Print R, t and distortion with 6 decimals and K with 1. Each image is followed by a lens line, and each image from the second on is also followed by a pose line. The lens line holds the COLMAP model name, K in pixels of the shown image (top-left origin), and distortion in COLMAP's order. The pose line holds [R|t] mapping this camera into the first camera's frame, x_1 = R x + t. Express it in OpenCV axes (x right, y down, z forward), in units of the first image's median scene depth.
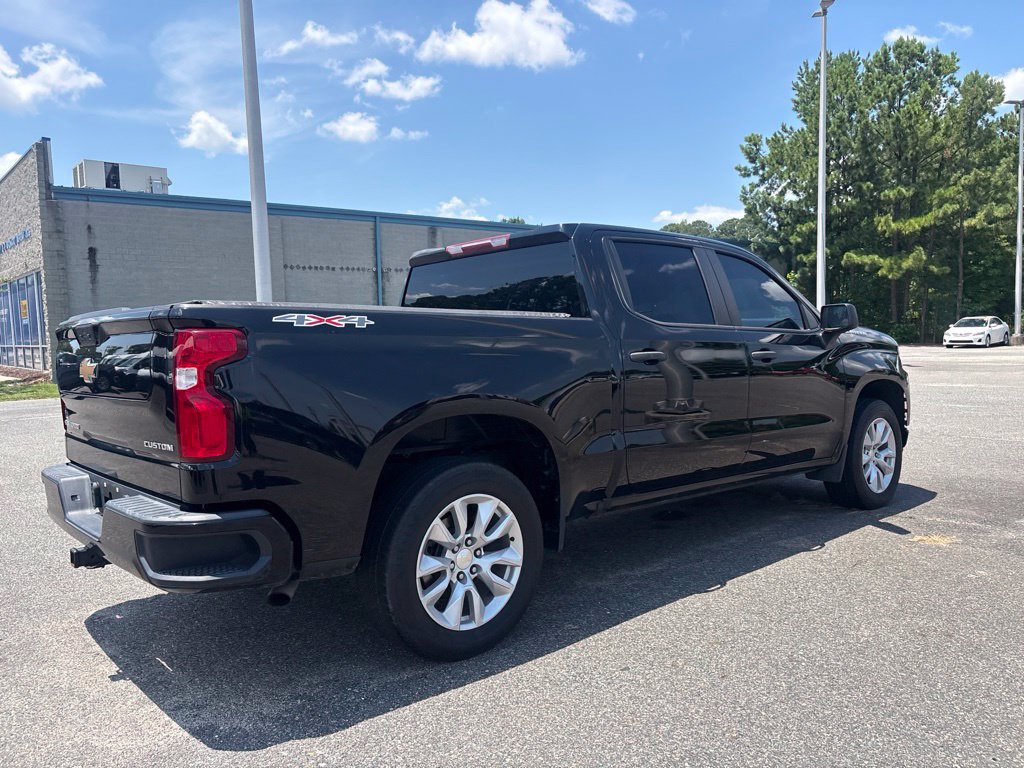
lens RADIAL K [[785.5, 0, 510.0], [0, 785.5, 385.7], [0, 0, 1]] dist [0.033634, -0.038988]
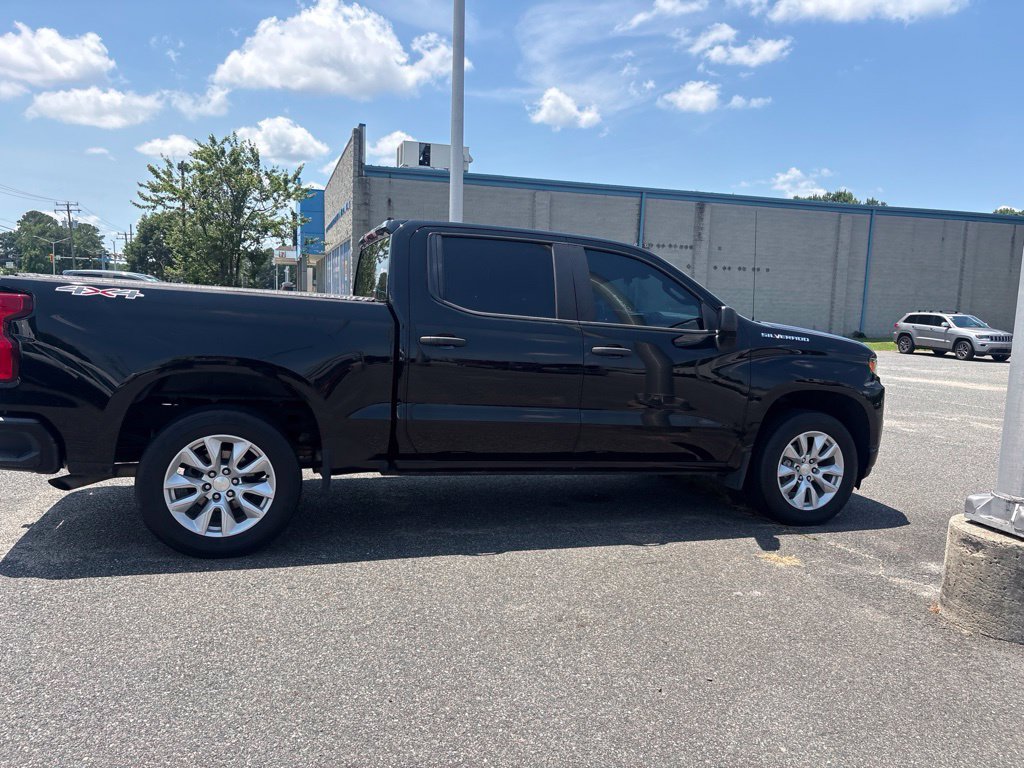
lens RADIAL K [[779.4, 0, 510.4], [0, 779.4, 394.6], [0, 0, 1]] dist [0.018763, 0.002967]
pose [[0.914121, 0.109034, -0.390504, 0.086893], [-0.090528, 0.993734, 0.065549, -0.005238], [0.395205, -0.024569, 0.918265, 0.001518]]
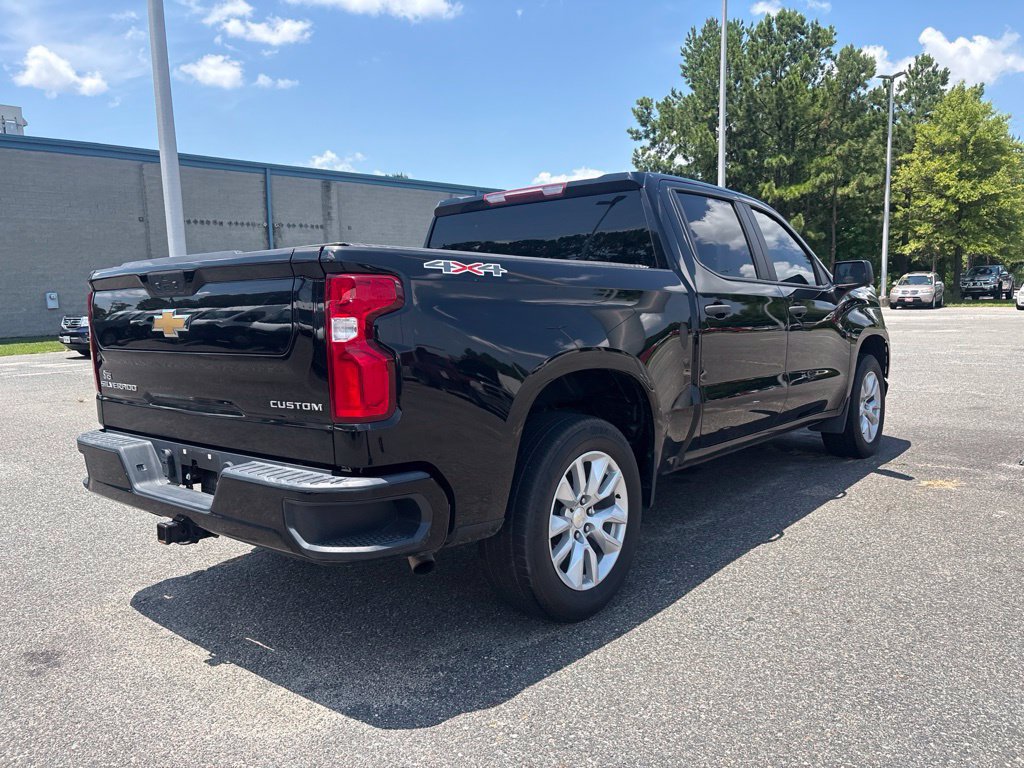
lens RADIAL K [[789.3, 0, 512.0], [0, 789.3, 384.0], [0, 0, 1]] dist [0.030609, -0.038499]
pose [[0.987375, -0.013327, 0.157839, -0.029541], [0.006042, 0.998898, 0.046542, 0.000969], [-0.158286, -0.045001, 0.986367, 0.006086]]
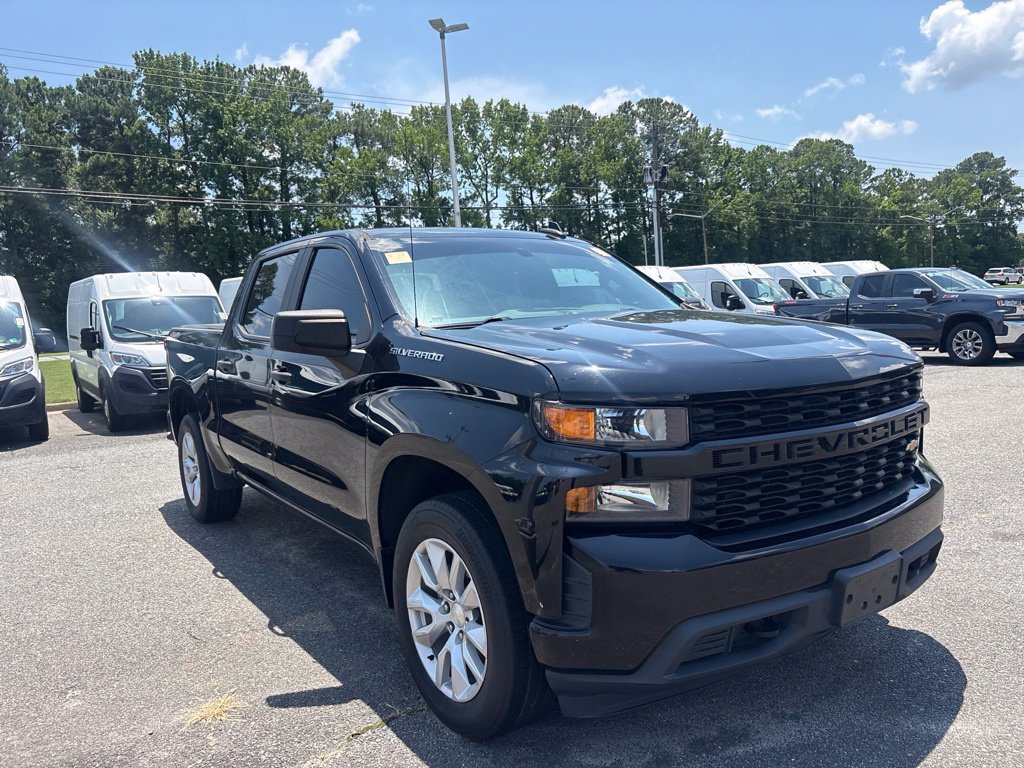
lens RADIAL K [[763.5, 0, 518.7], [0, 763.5, 390.1], [0, 0, 1]] dist [0.030581, -0.025408]
pose [[-0.102648, 0.133931, -0.985660, 0.156634], [0.001888, 0.990919, 0.134449, -0.018551], [0.994716, 0.011940, -0.101969, 0.191141]]
